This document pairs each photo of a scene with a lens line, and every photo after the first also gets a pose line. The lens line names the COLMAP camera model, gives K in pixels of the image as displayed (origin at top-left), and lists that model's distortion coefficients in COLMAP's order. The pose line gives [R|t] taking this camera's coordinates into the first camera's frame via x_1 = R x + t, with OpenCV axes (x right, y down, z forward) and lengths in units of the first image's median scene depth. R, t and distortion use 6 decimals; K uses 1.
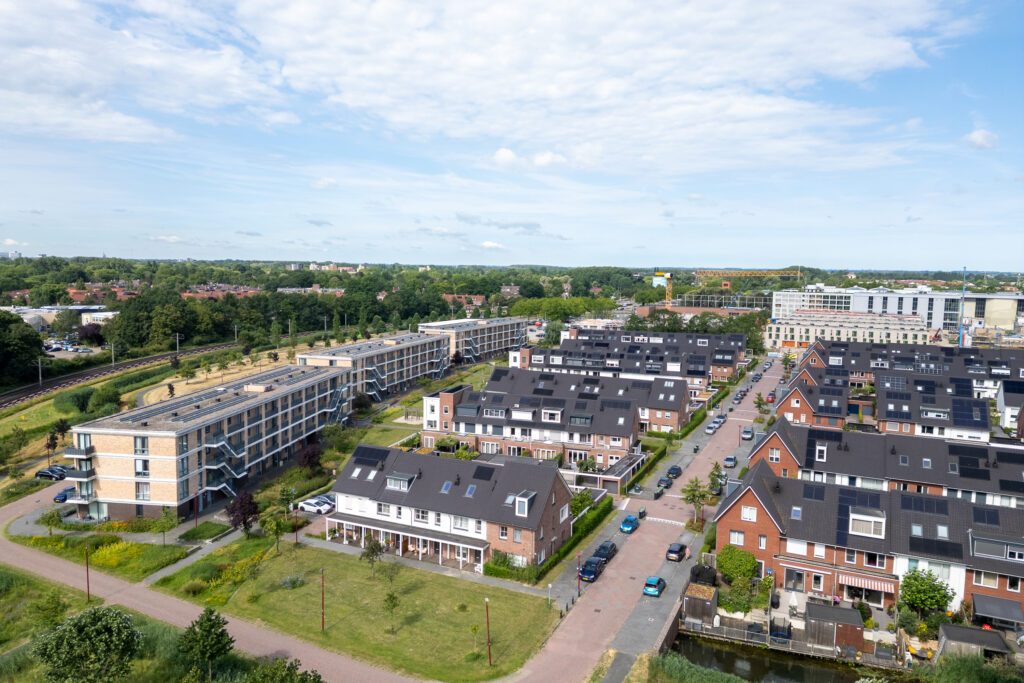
lens RADIAL K [[706.3, 0, 506.5], [0, 706.3, 336.2], [0, 0, 1]] dist [0.055546, -0.014803]
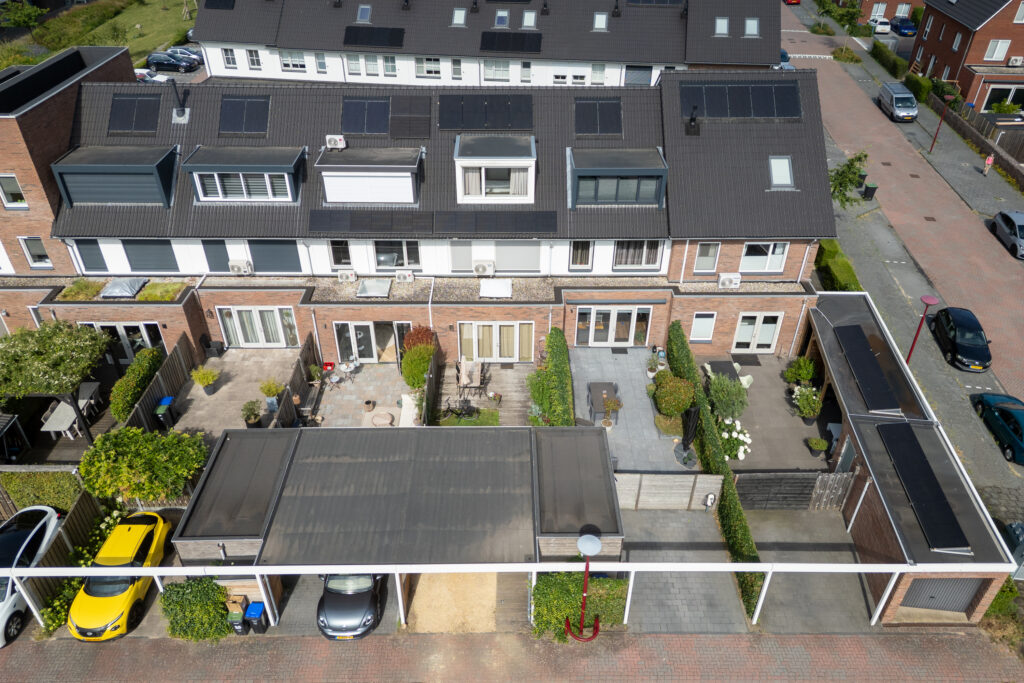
lens RADIAL K [[706.3, 0, 507.1], [0, 706.3, 334.0], [0, 0, 1]] dist [0.055546, -0.014803]
pose [[0.948916, -0.193505, 0.249226, -0.002710], [0.042389, 0.860890, 0.507022, 0.034710], [-0.312668, -0.470557, 0.825115, 0.738832]]
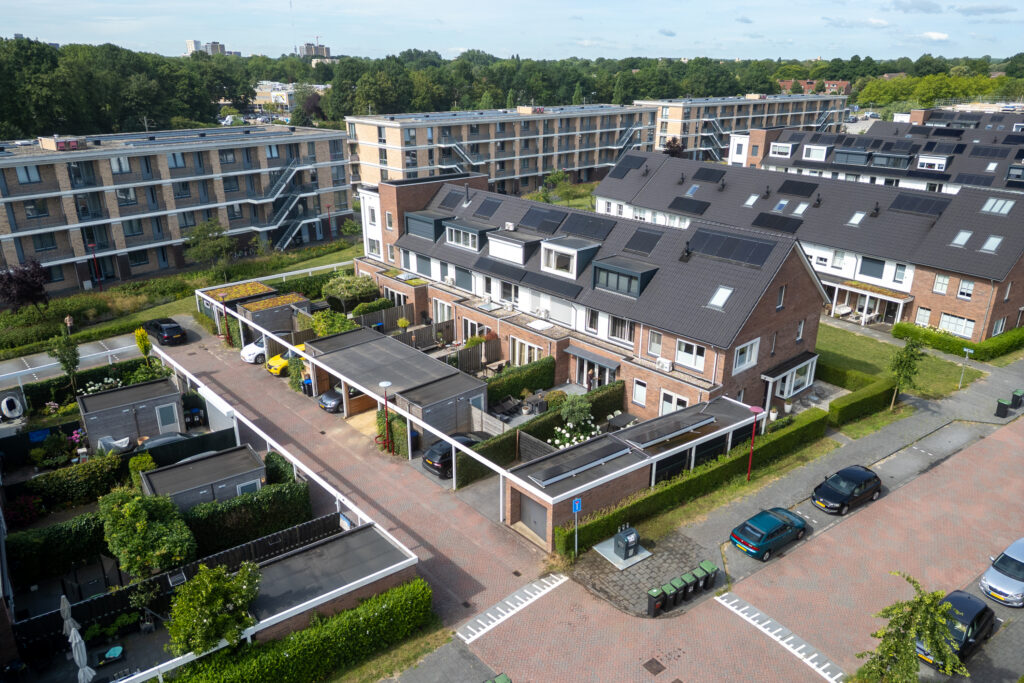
lens RADIAL K [[706.3, 0, 520.2], [0, 706.3, 336.1], [0, 0, 1]] dist [0.055546, -0.014803]
pose [[0.876185, 0.164226, -0.453133, 0.217328], [-0.040939, 0.962120, 0.269535, 0.046707], [0.480233, -0.217612, 0.849718, 0.618249]]
